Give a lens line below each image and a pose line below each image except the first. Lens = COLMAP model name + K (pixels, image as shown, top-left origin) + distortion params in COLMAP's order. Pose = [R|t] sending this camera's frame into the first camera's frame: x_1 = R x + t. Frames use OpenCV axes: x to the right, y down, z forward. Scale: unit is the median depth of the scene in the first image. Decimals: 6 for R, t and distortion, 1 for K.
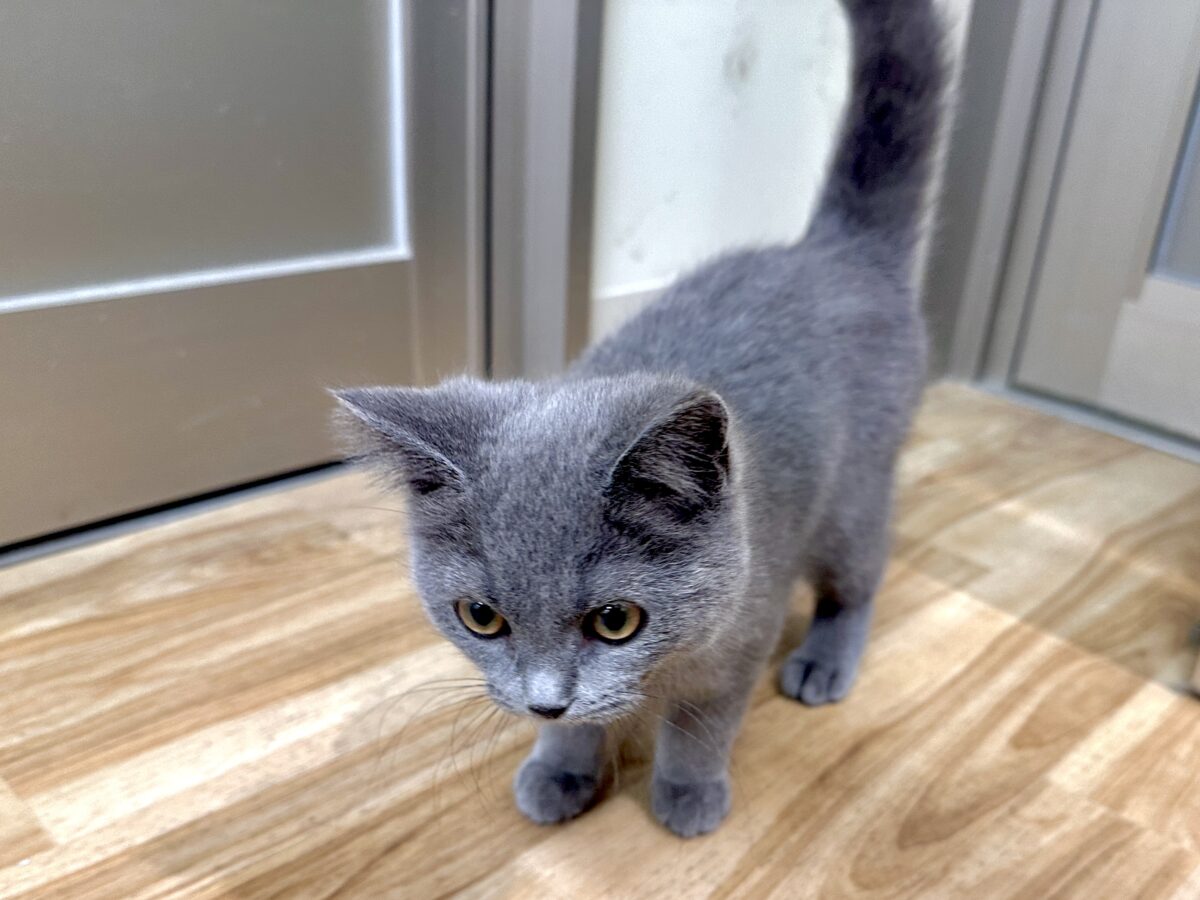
lens RADIAL K [[988.3, 0, 602.0], [0, 988.3, 454.0], [0, 0, 1]] dist [0.007988, -0.049720]
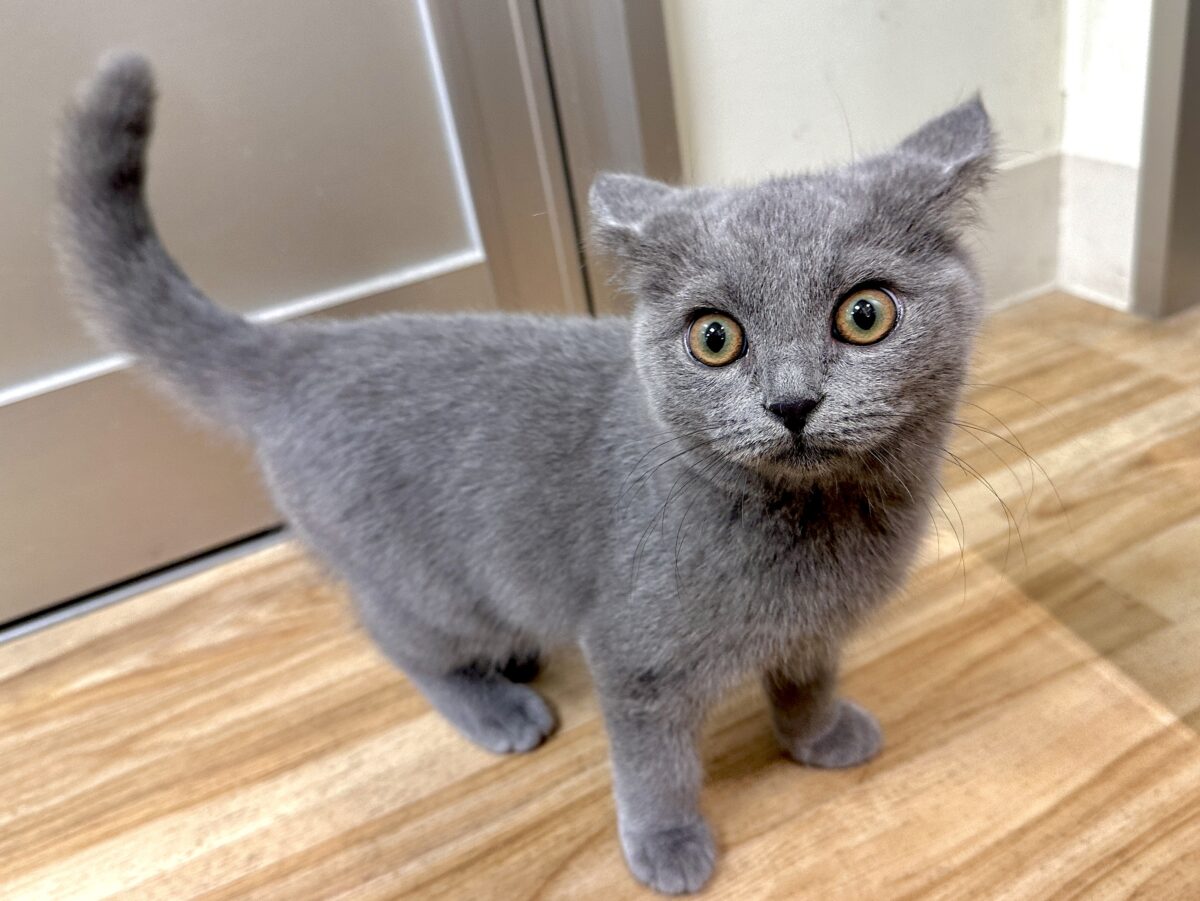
lens RADIAL K [[988.3, 0, 598.1], [0, 988.3, 443.1], [0, 0, 1]] dist [0.007988, -0.049720]
pose [[0.927829, -0.048944, -0.369782, 0.345115], [0.083416, 0.993473, 0.077806, -0.118561], [0.363560, -0.103037, 0.925855, 0.273598]]
